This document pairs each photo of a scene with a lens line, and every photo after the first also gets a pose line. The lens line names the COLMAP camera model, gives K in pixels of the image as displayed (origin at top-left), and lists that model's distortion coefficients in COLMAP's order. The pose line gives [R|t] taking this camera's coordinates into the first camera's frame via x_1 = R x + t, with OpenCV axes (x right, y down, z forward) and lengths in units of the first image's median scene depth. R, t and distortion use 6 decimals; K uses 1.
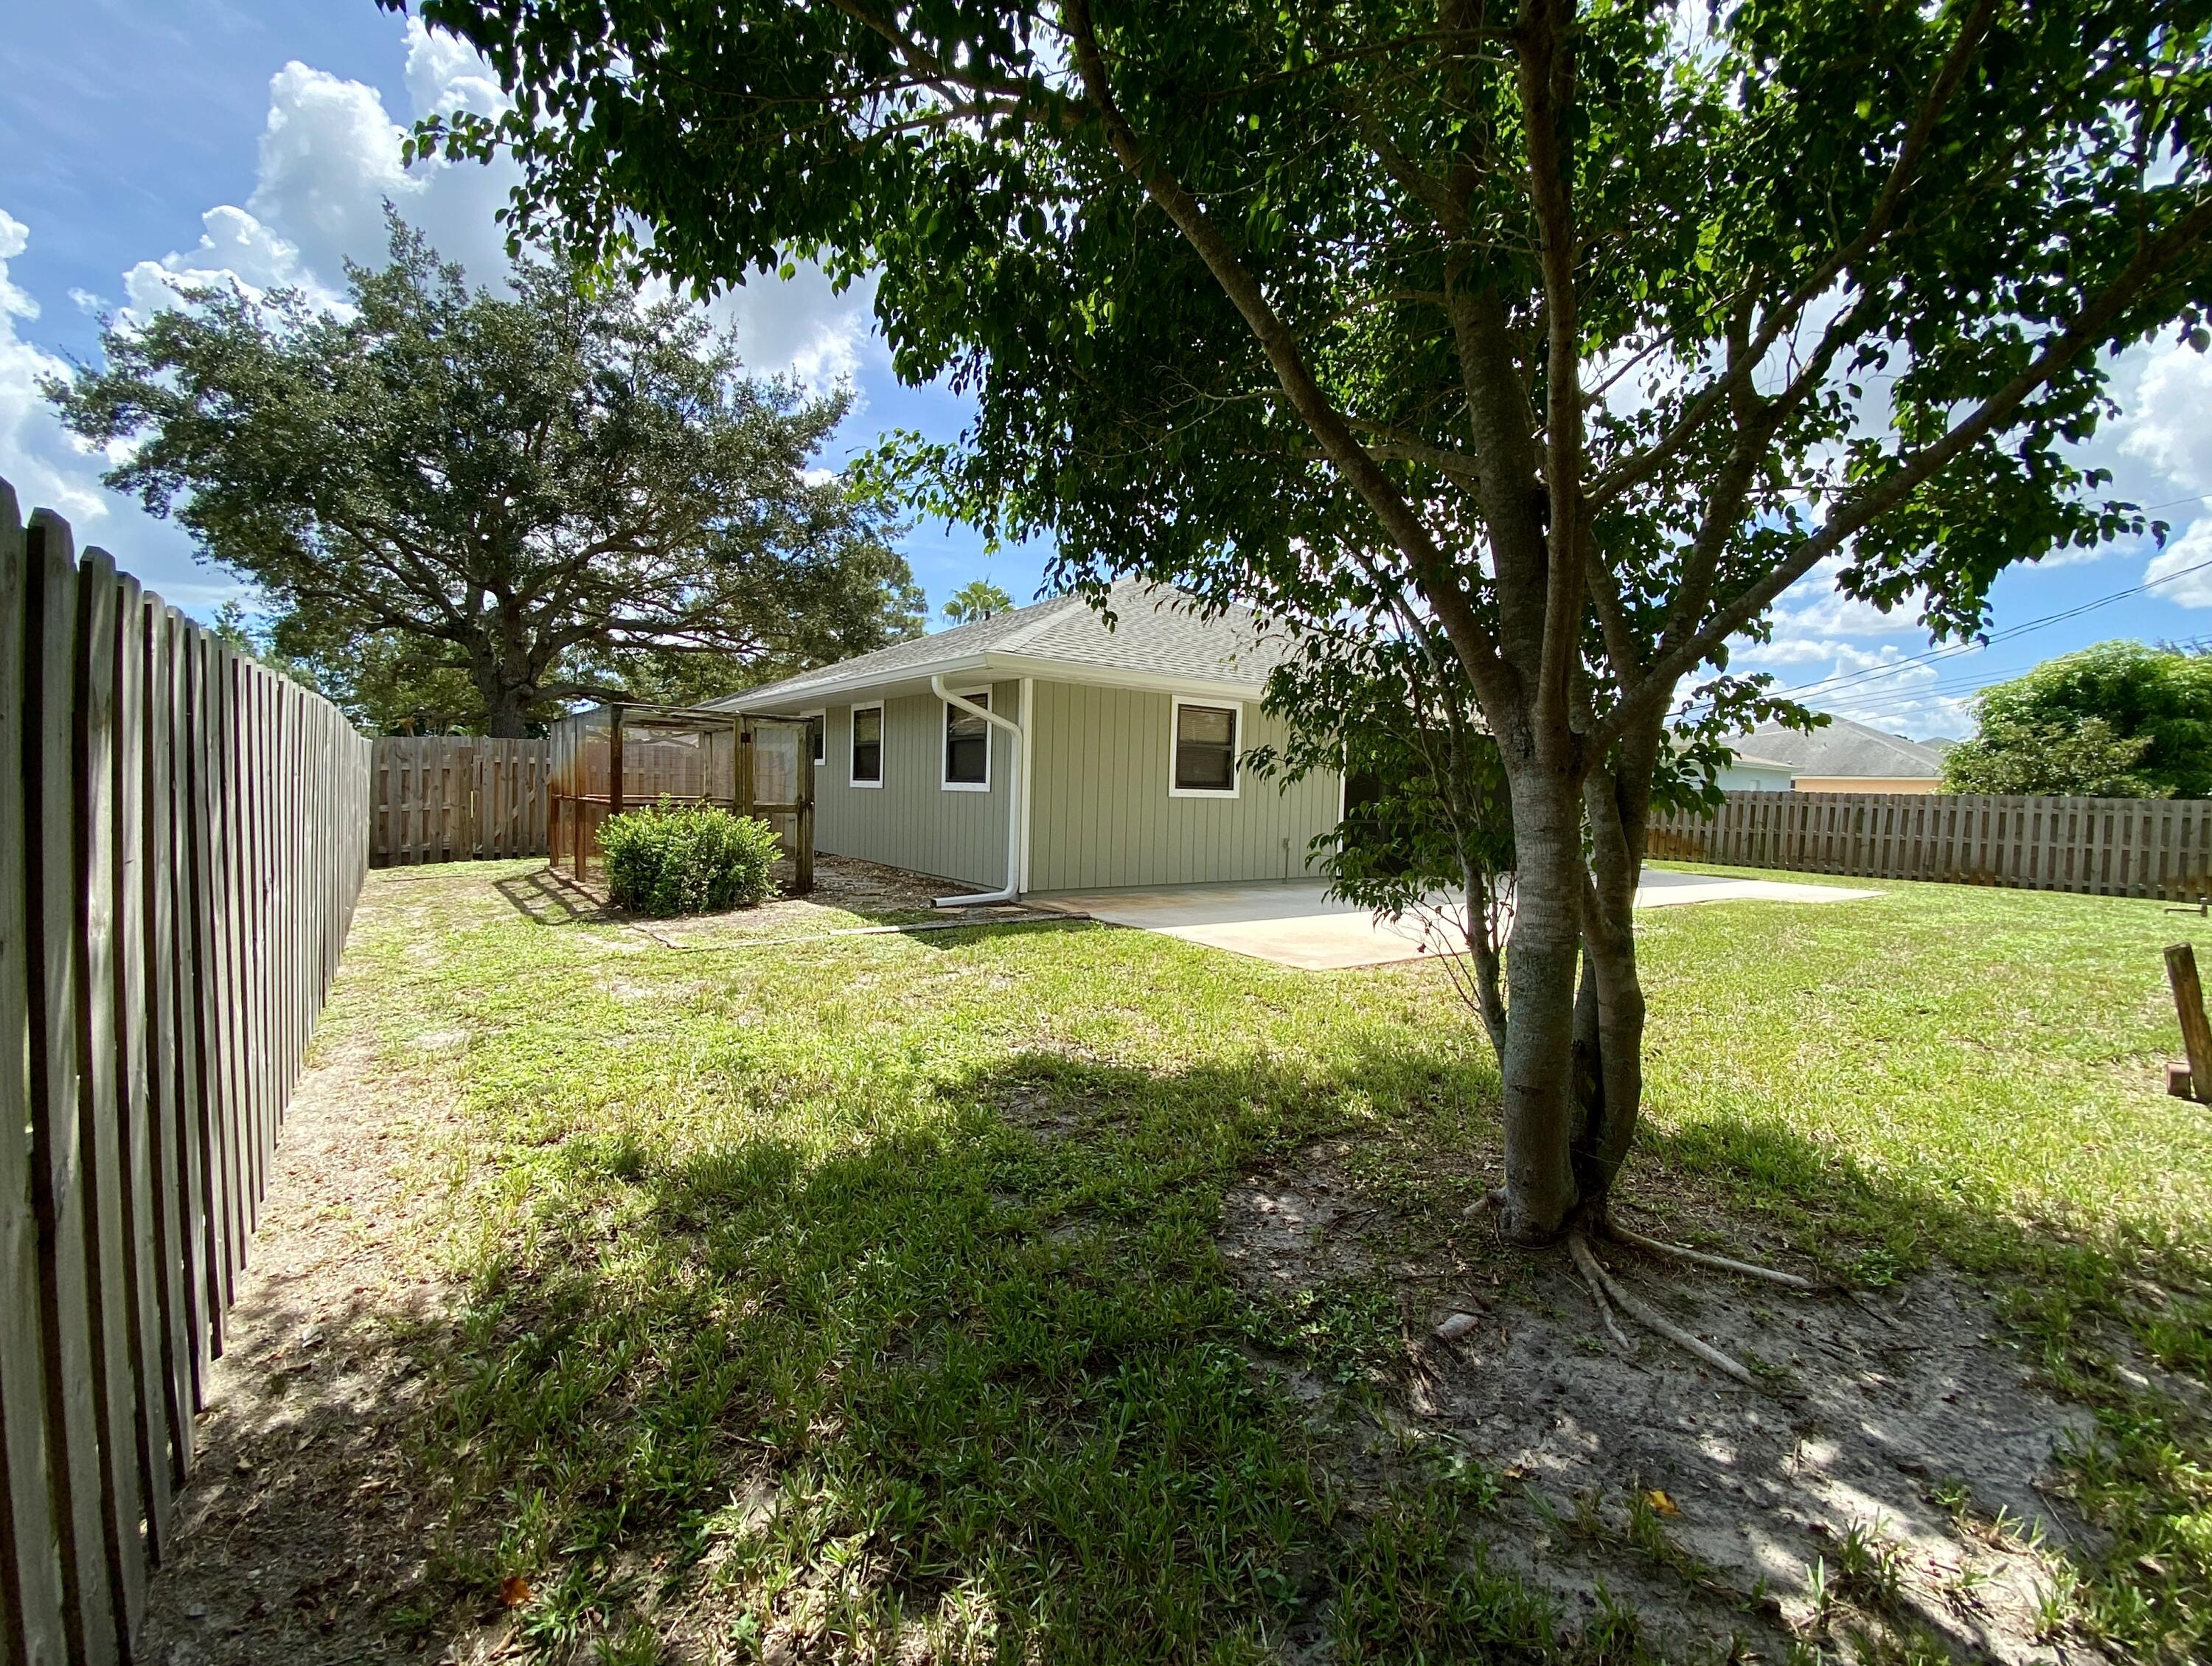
lens RADIAL K [[903.3, 0, 1104.9], [0, 903.3, 824.4], [0, 0, 1]] dist [0.001479, -0.000441]
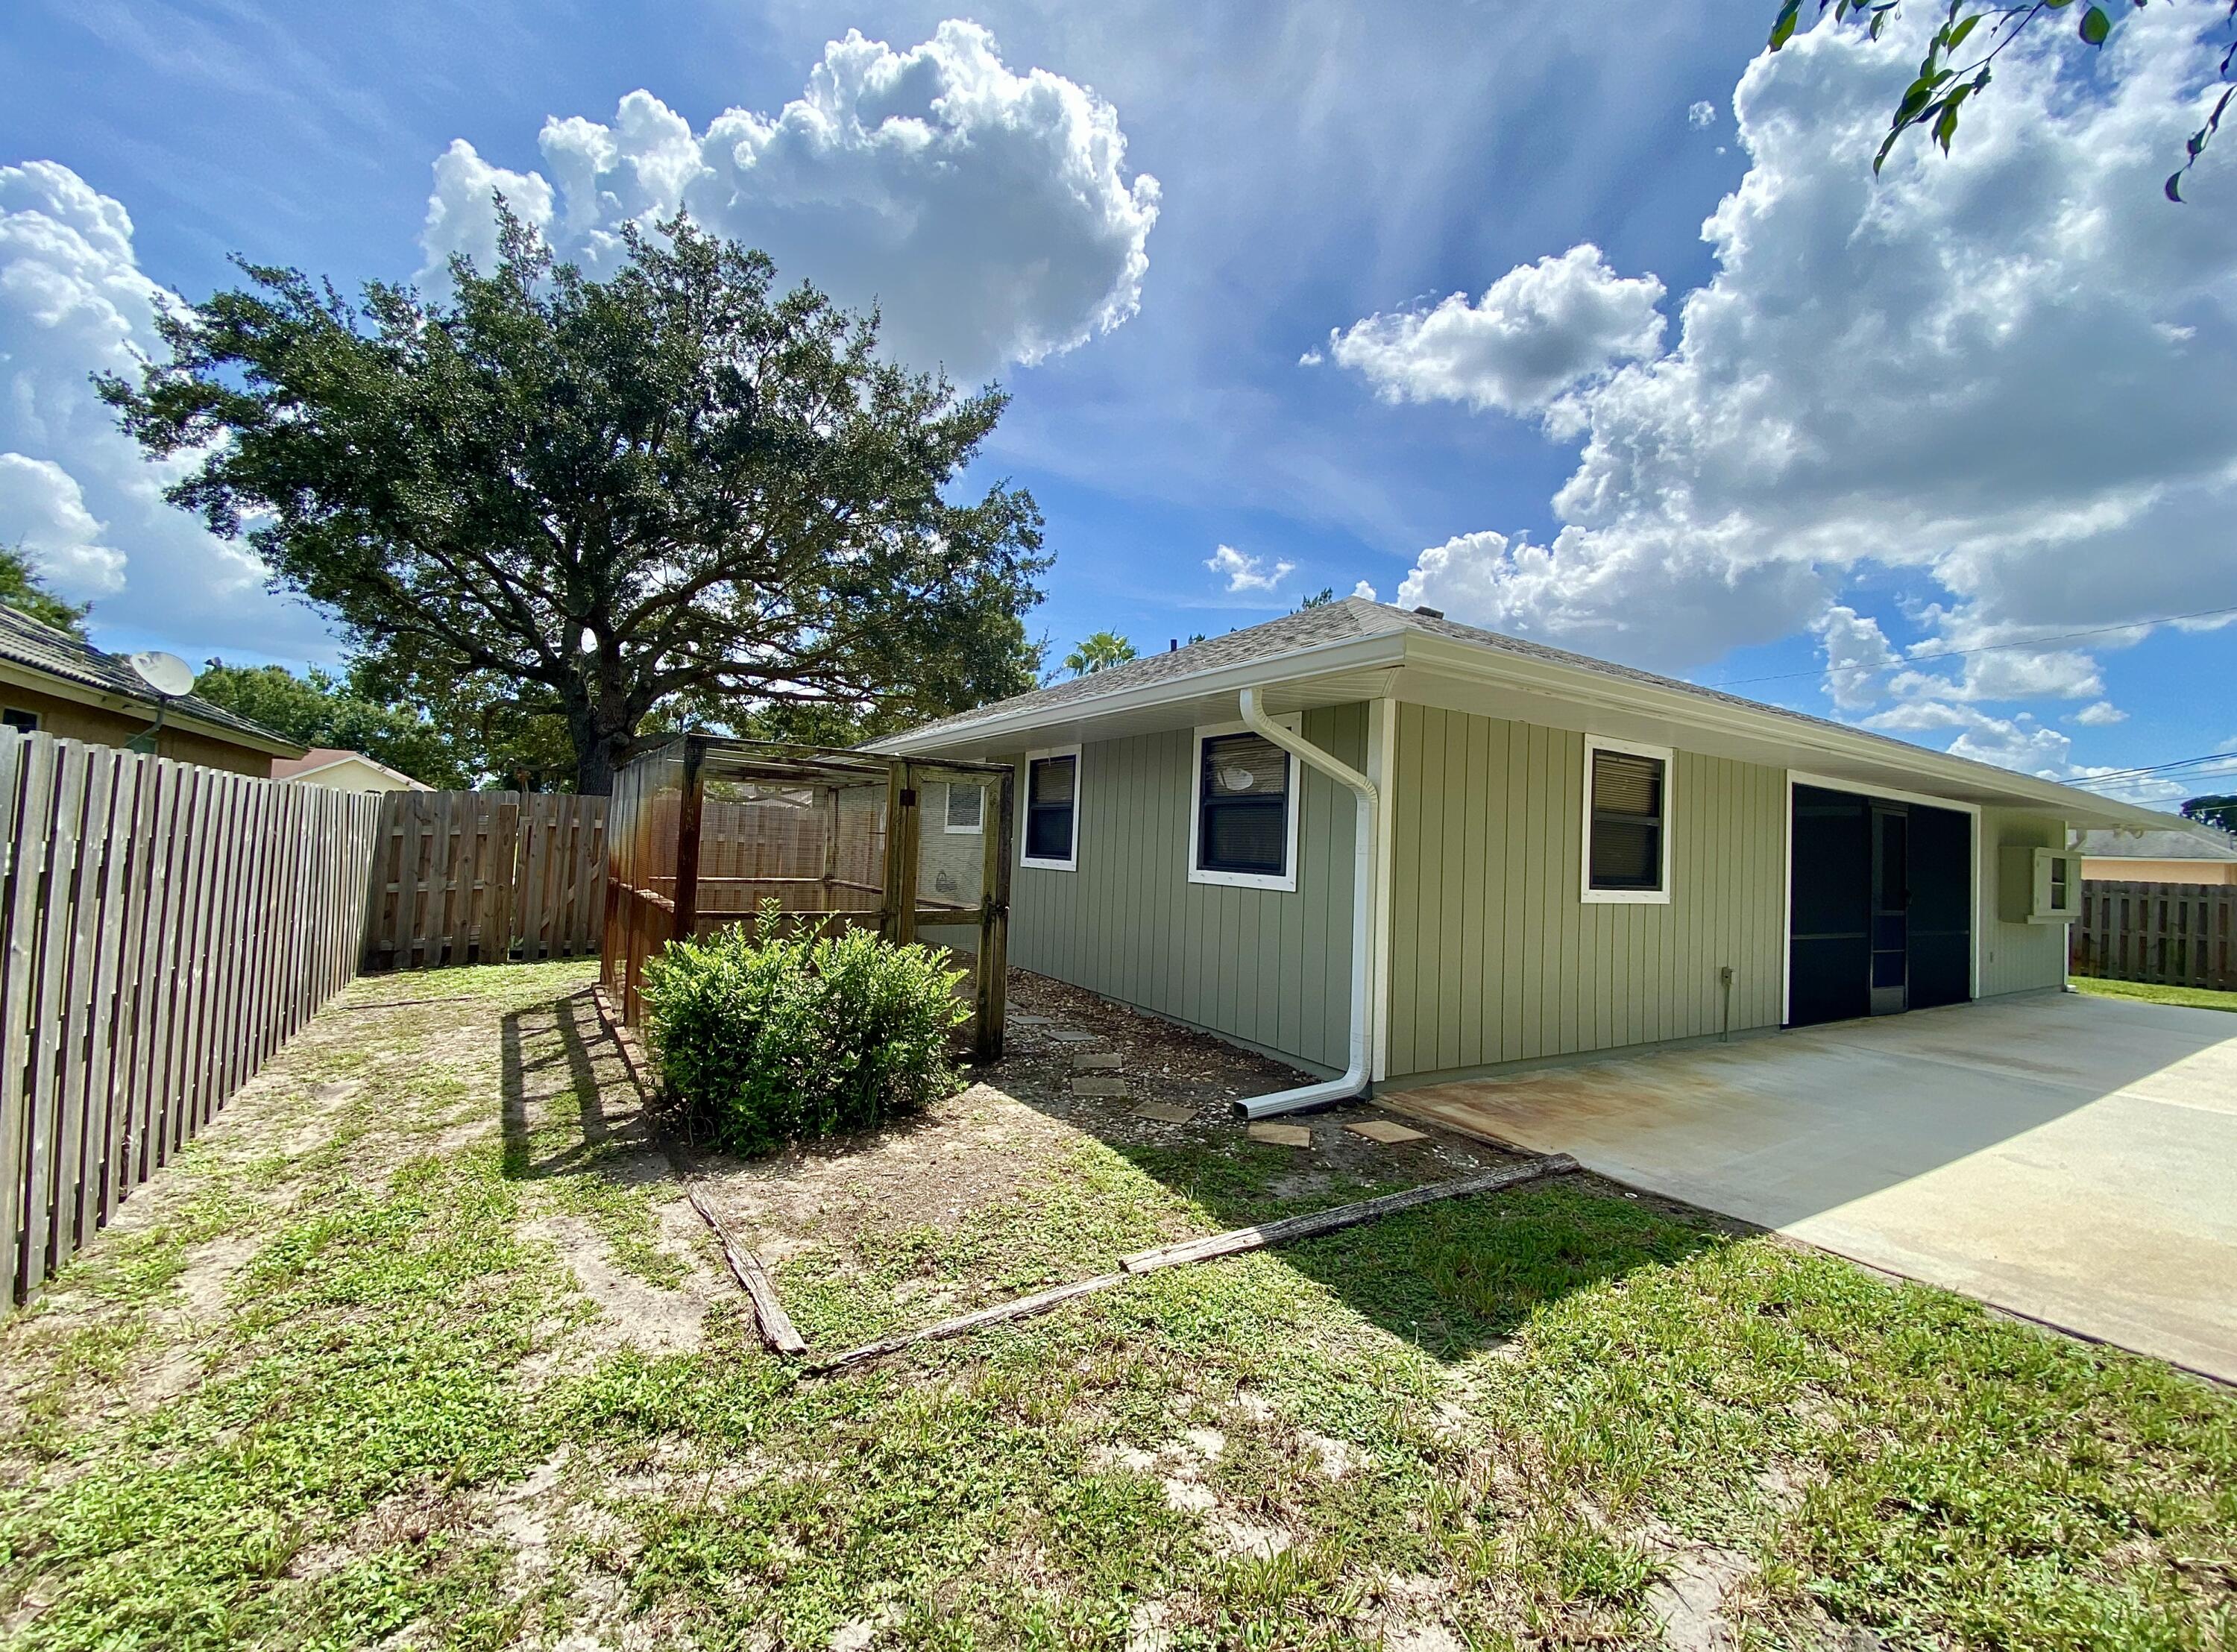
lens RADIAL K [[931.7, 0, 1141.8], [0, 931.7, 812.7], [0, 0, 1]] dist [0.010997, -0.001719]
pose [[0.997149, 0.013179, -0.074297, -0.086297], [-0.019199, 0.996537, -0.080907, -0.017217], [0.072973, 0.082103, 0.993949, 0.175537]]
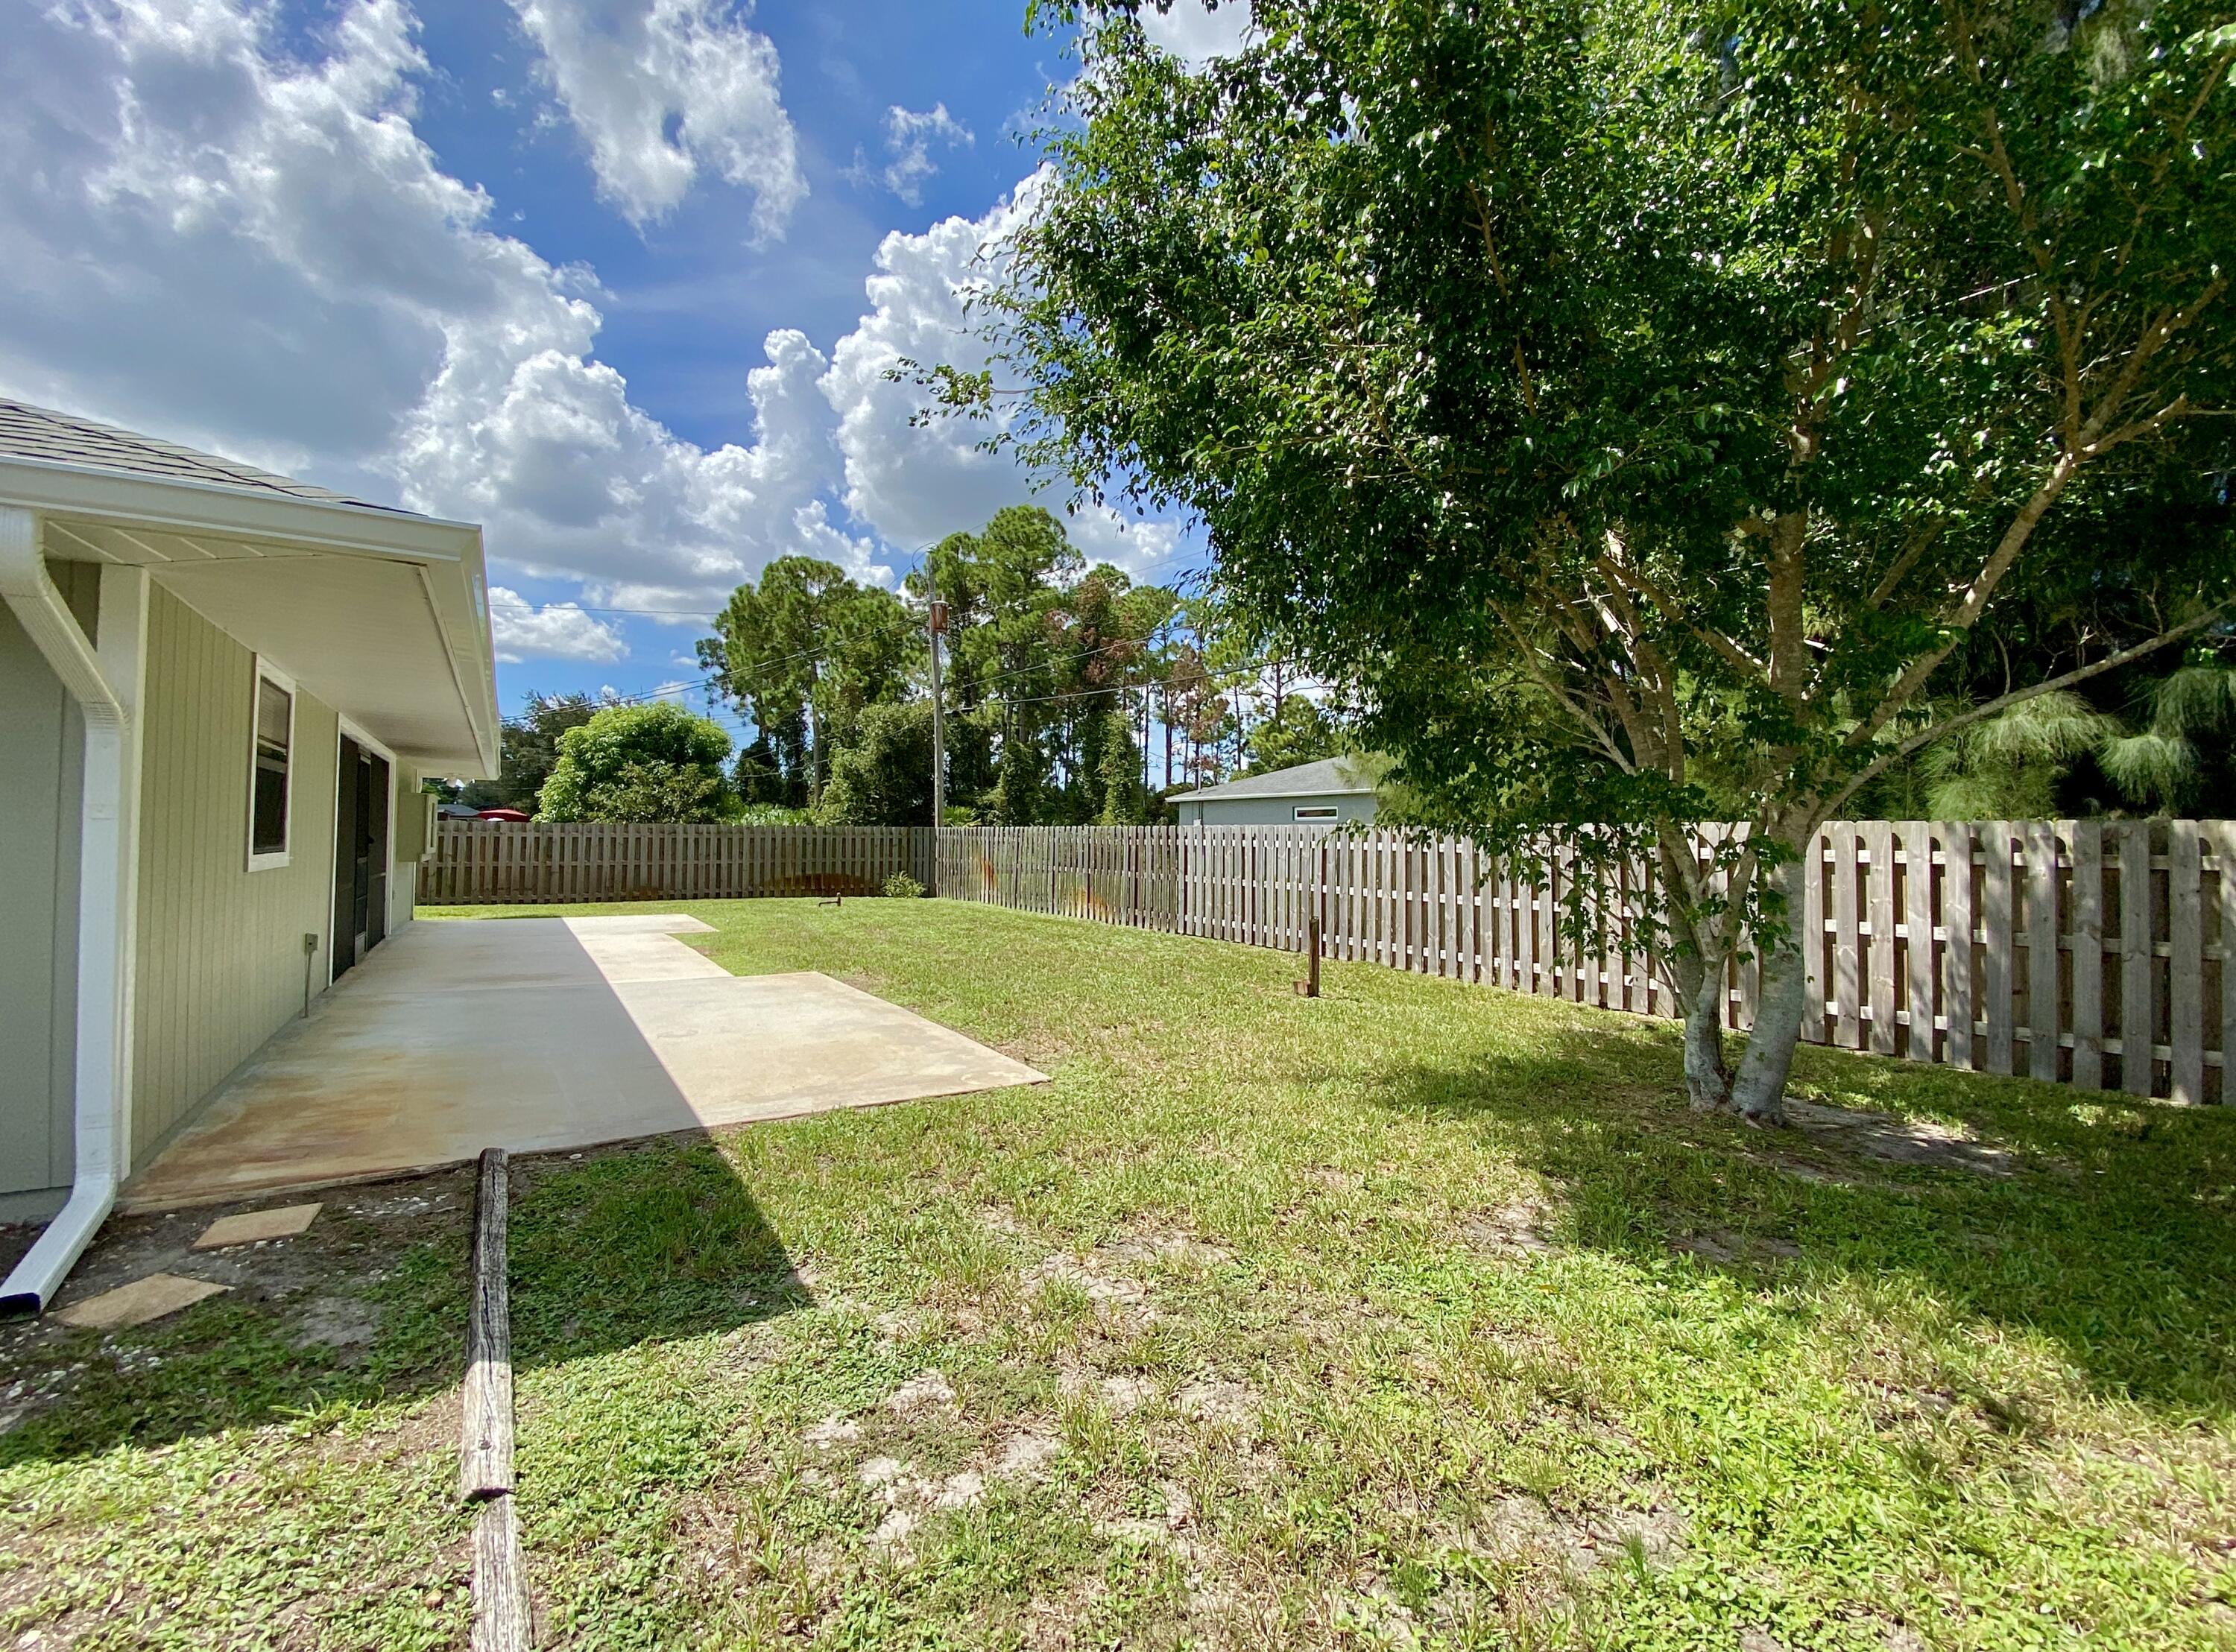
lens RADIAL K [[931.3, 0, 1141.3], [0, 931.3, 812.7], [0, 0, 1]] dist [0.010997, -0.001719]
pose [[0.092526, -0.001227, 0.995710, -0.178865], [0.035345, 0.999373, -0.002053, -0.021155], [-0.995083, 0.035383, 0.092511, 0.249672]]
